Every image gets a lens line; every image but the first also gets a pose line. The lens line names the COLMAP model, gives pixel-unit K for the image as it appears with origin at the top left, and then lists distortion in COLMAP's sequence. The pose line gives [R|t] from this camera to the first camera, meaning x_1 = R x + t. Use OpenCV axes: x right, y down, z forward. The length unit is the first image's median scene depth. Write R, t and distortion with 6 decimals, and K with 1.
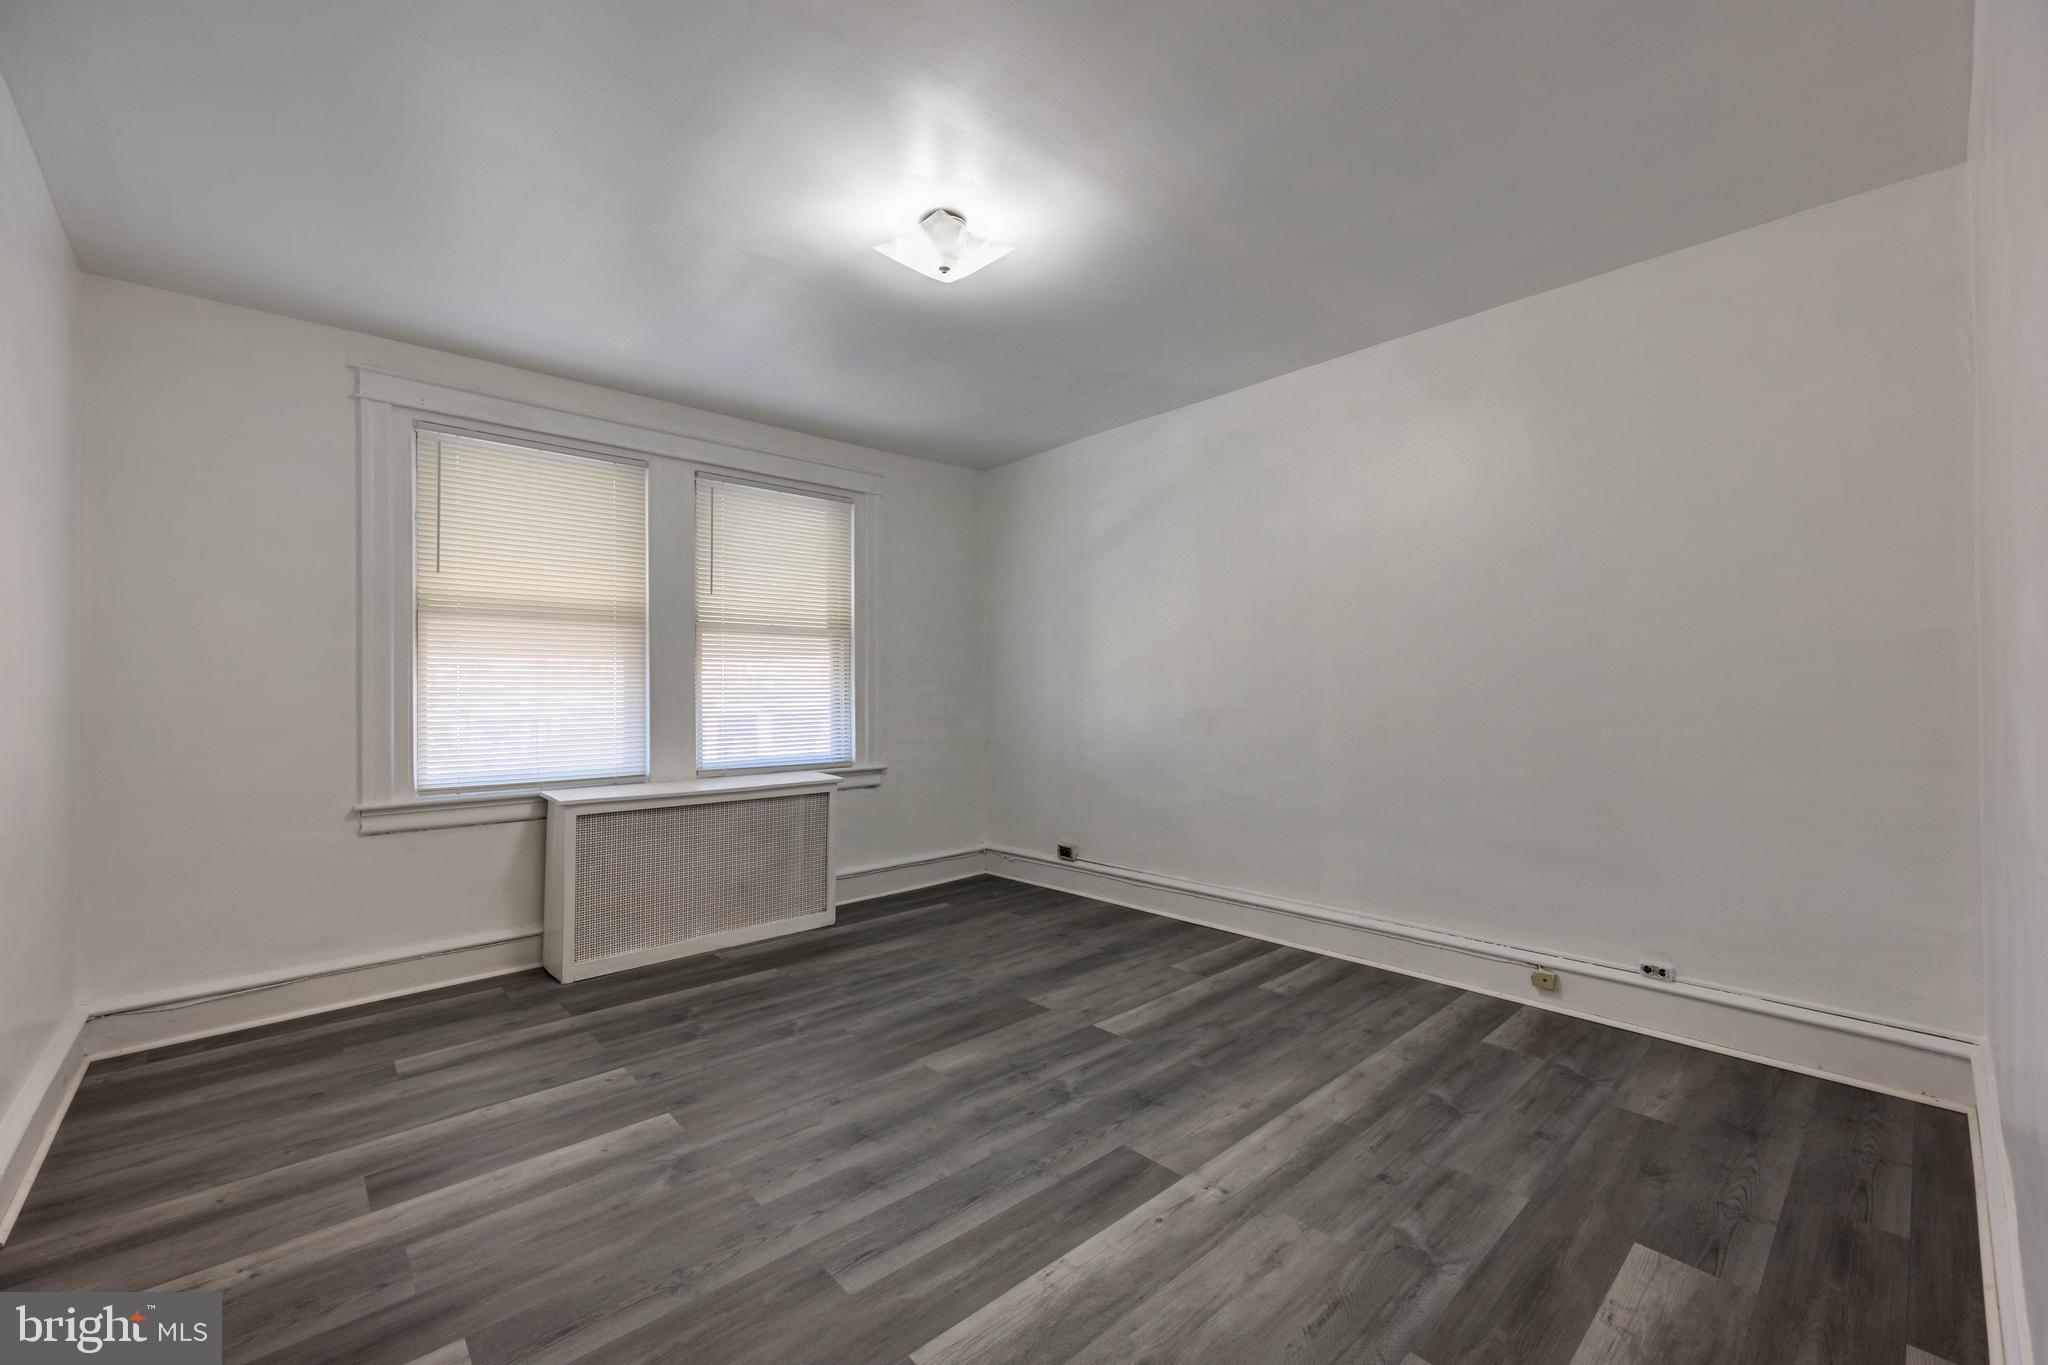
lens RADIAL K [[819.8, 0, 1024.0], [0, 819.8, 692.7], [0, 0, 1]] dist [0.000402, 0.000027]
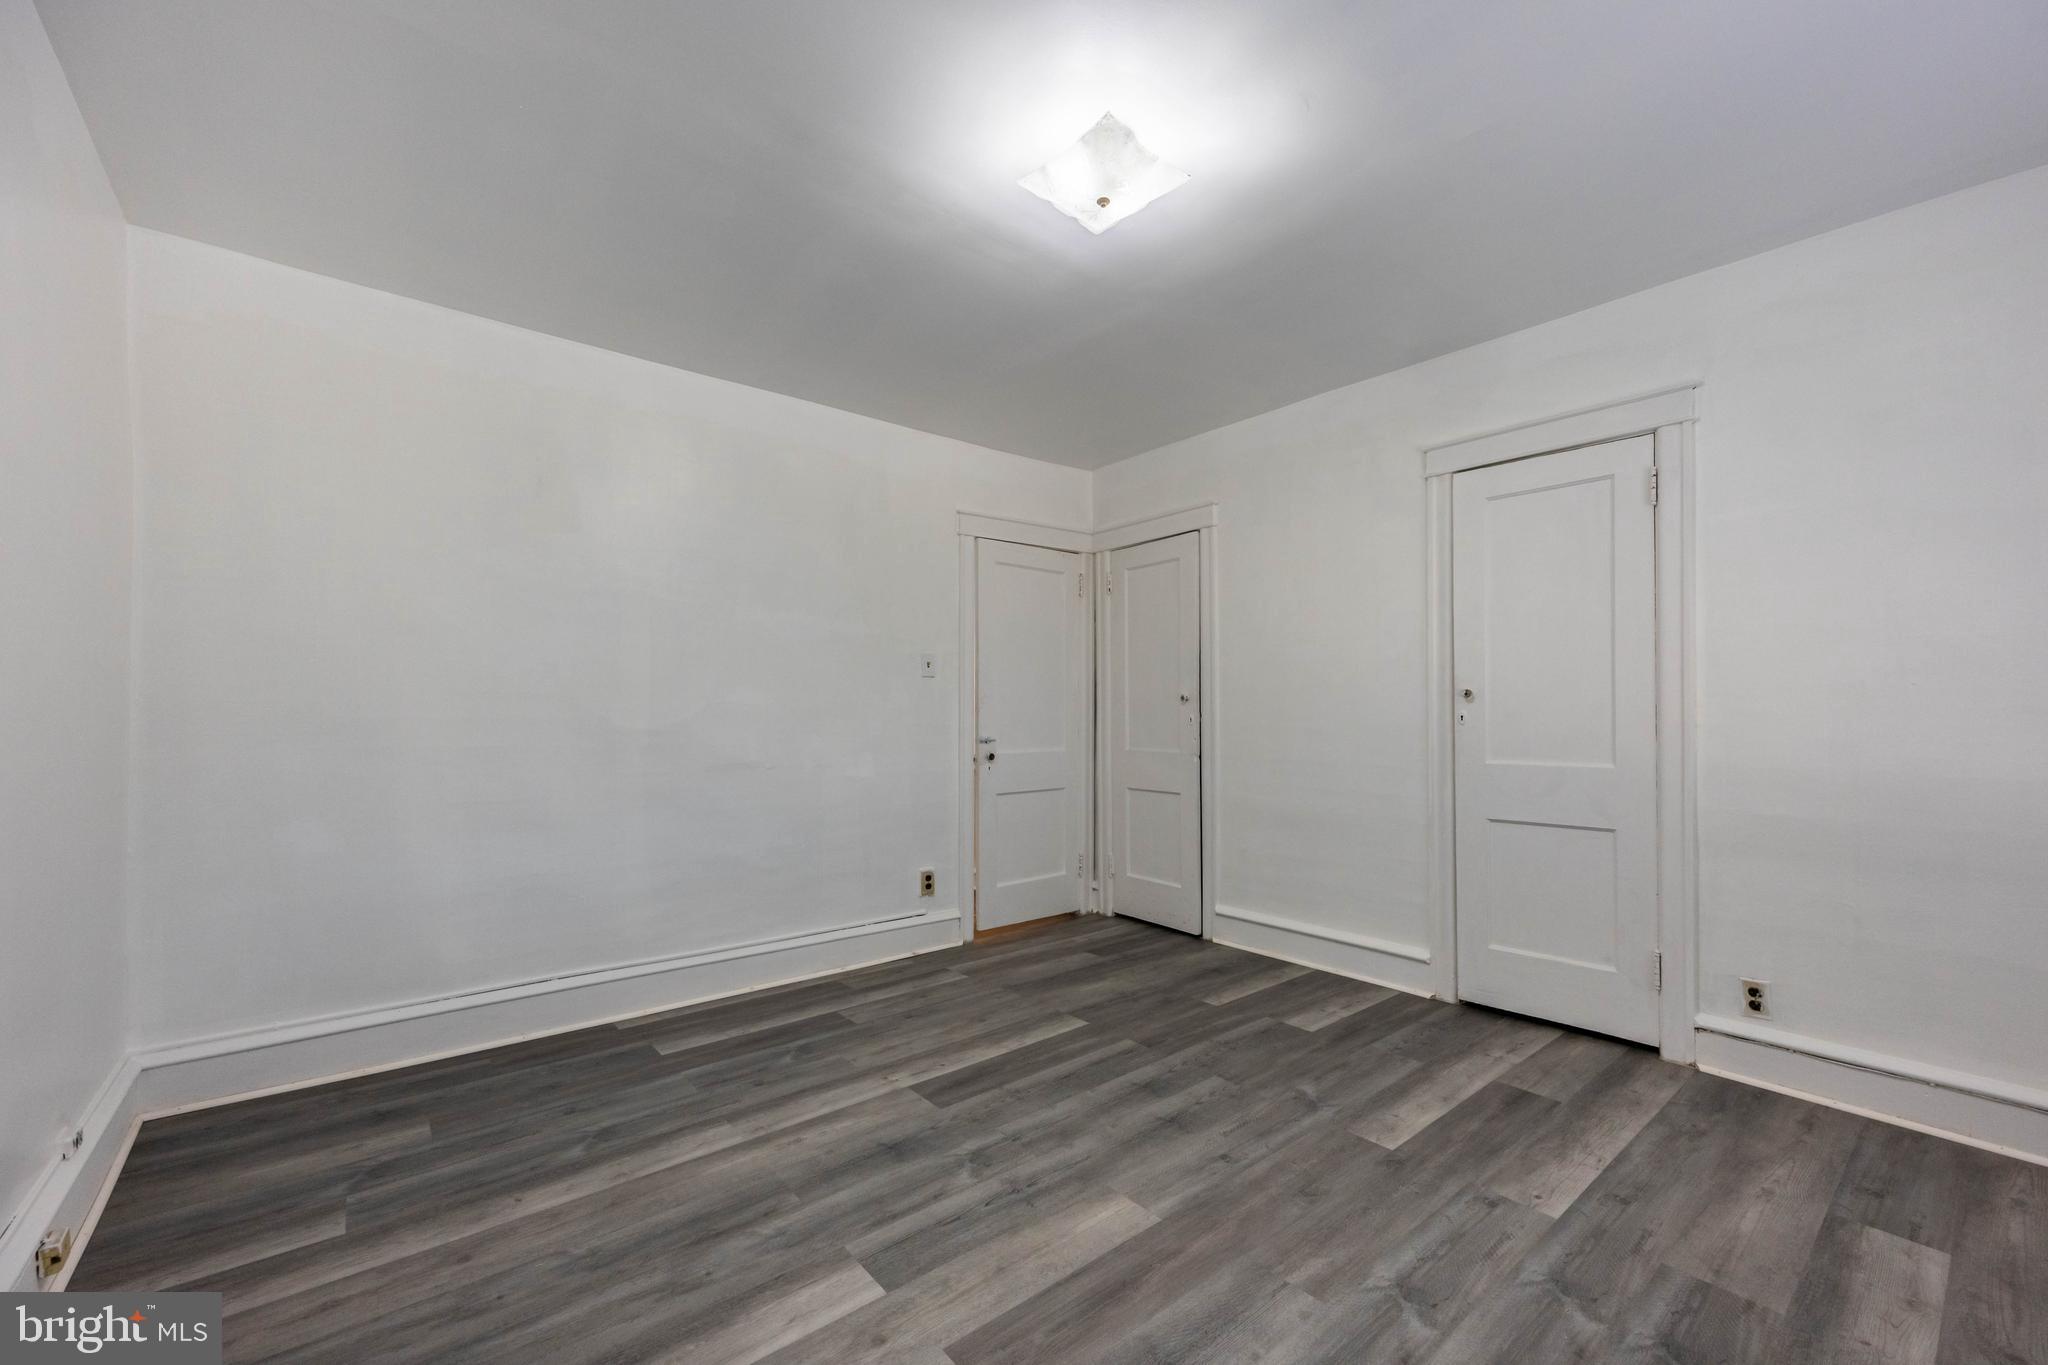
lens RADIAL K [[819.8, 0, 1024.0], [0, 819.8, 692.7], [0, 0, 1]] dist [0.000402, 0.000027]
pose [[-0.998147, 0.013576, 0.059318, -0.066393], [0.011901, 0.999523, -0.028499, -0.000909], [-0.059677, -0.027740, -0.997832, 1.966229]]
